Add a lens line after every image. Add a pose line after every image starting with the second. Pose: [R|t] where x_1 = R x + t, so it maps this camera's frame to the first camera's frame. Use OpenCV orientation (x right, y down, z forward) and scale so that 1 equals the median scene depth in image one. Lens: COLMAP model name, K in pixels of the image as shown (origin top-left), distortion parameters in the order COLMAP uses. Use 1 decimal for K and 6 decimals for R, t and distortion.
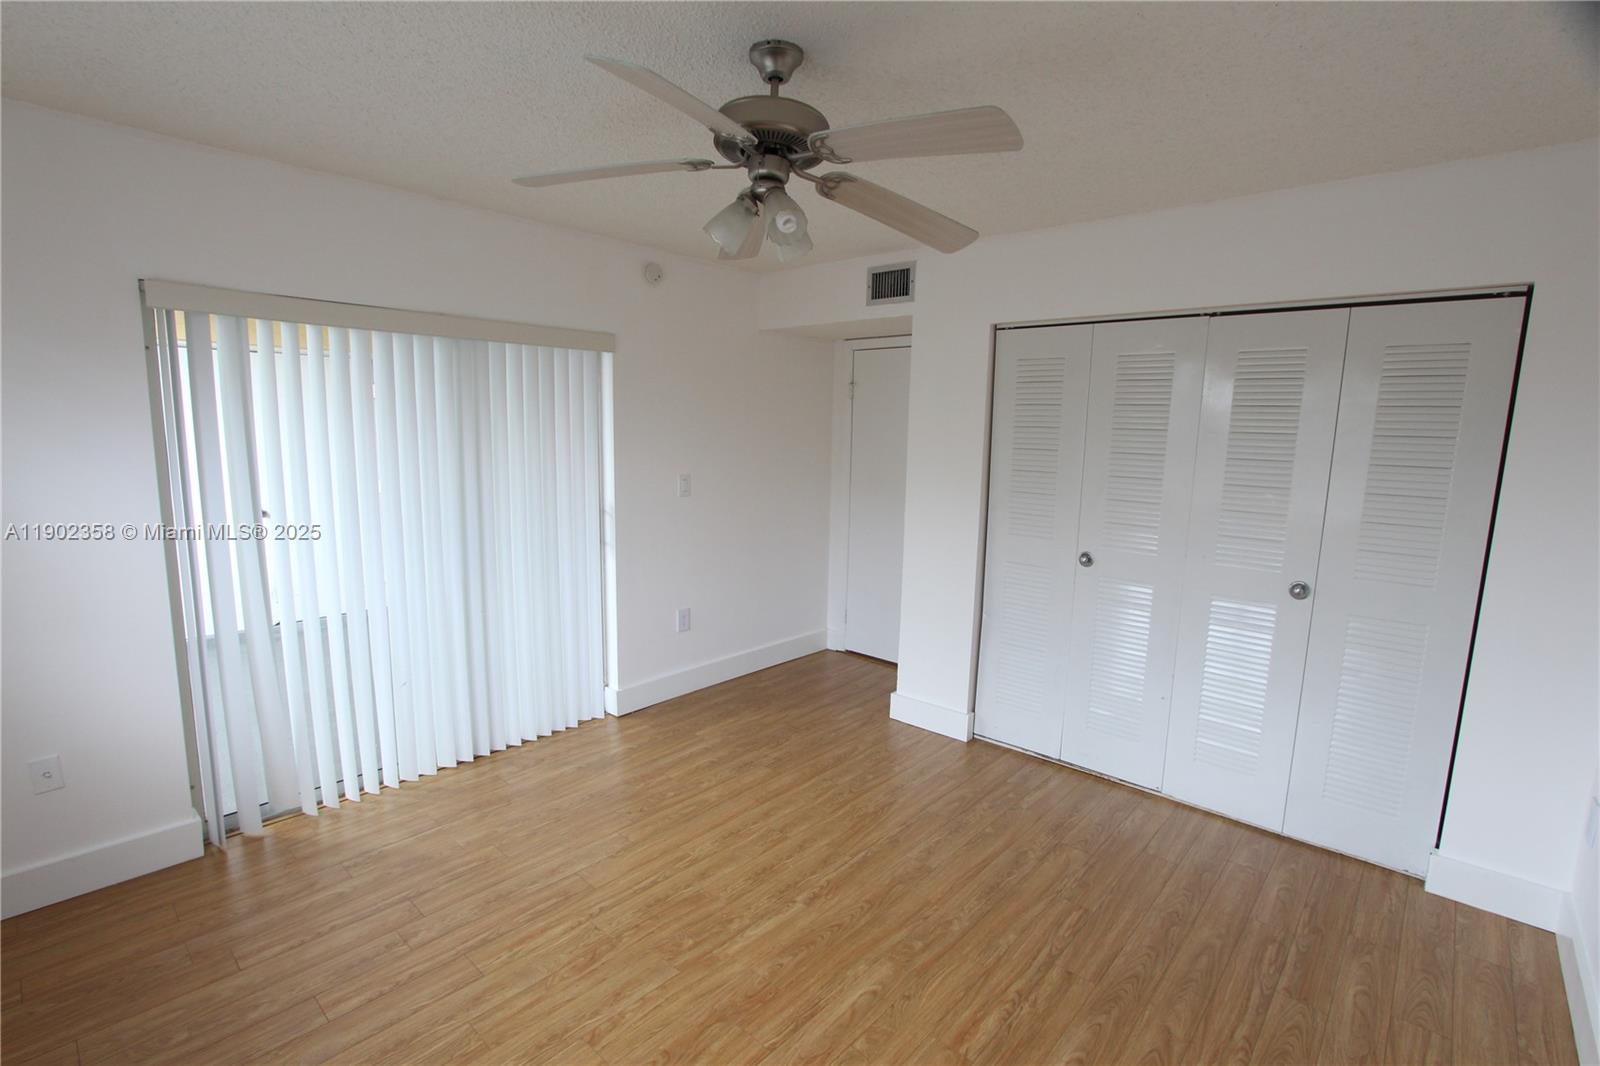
lens RADIAL K [[742.5, 0, 789.6], [0, 742.5, 540.5], [0, 0, 1]] dist [-0.026119, 0.000742]
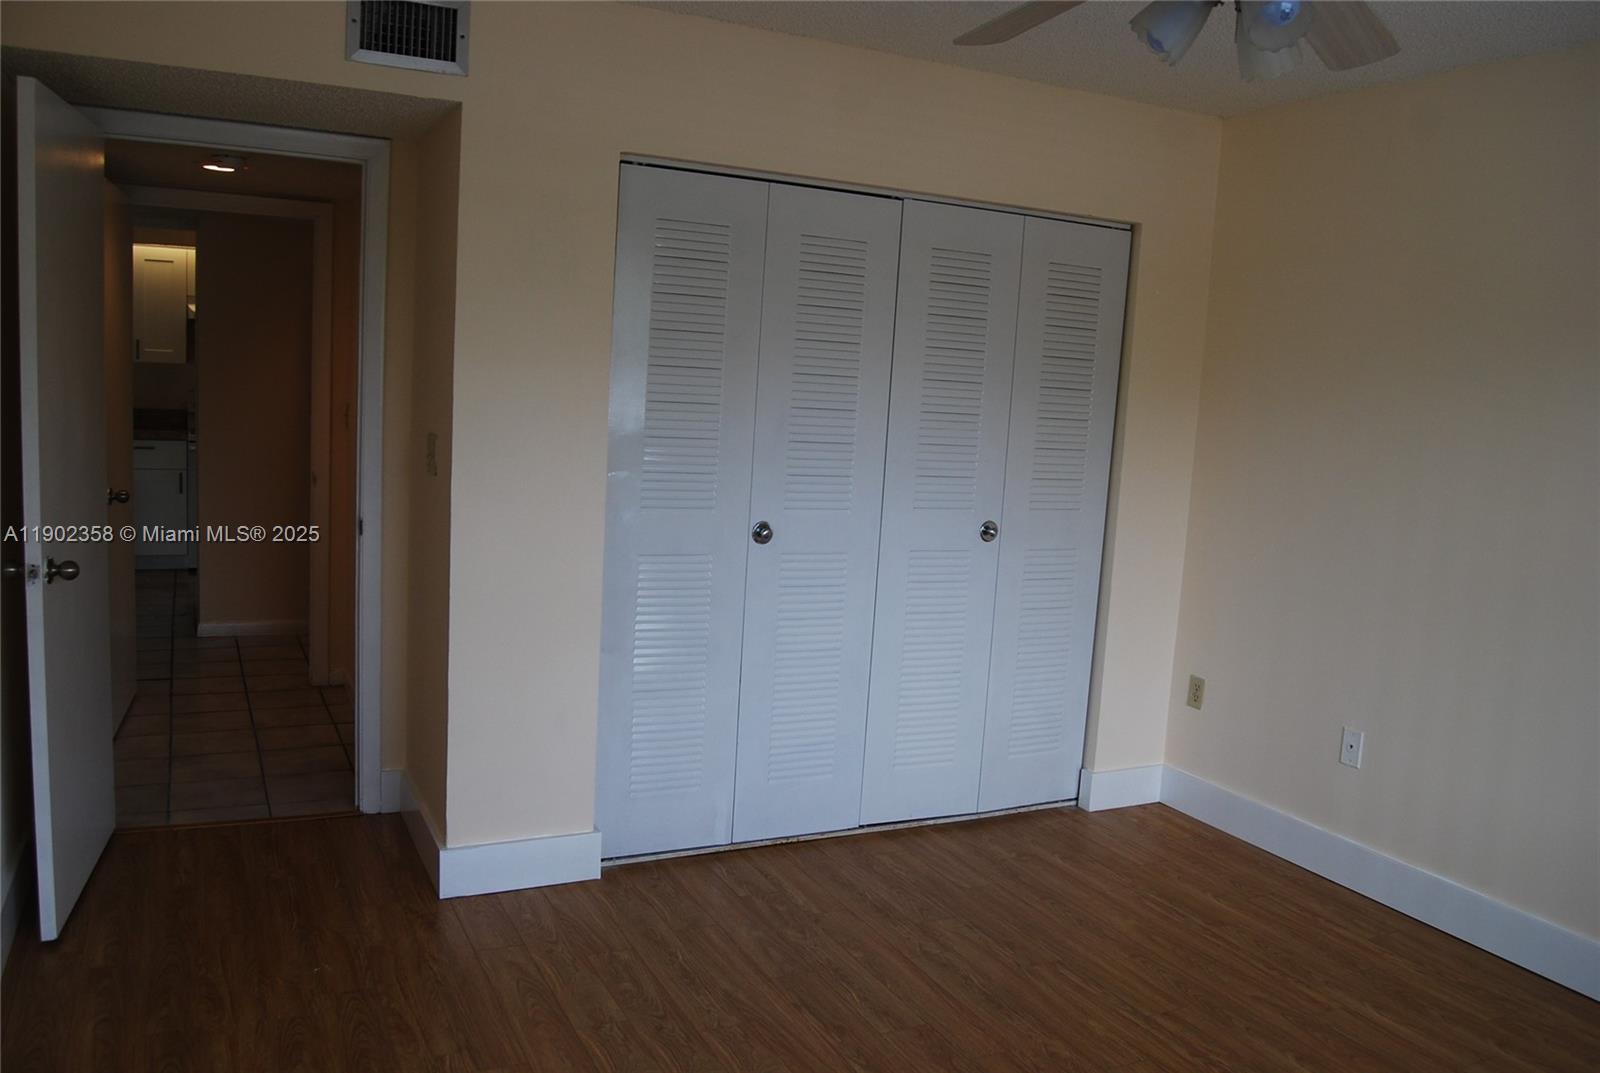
lens RADIAL K [[1268.8, 0, 800.0], [0, 1268.8, 536.5], [0, 0, 1]] dist [-0.102559, 0.011182]
pose [[0.365033, -0.115284, 0.923829, -0.839880], [0.095027, 0.991735, 0.086209, -0.086484], [-0.926132, 0.056320, 0.372971, 0.701585]]
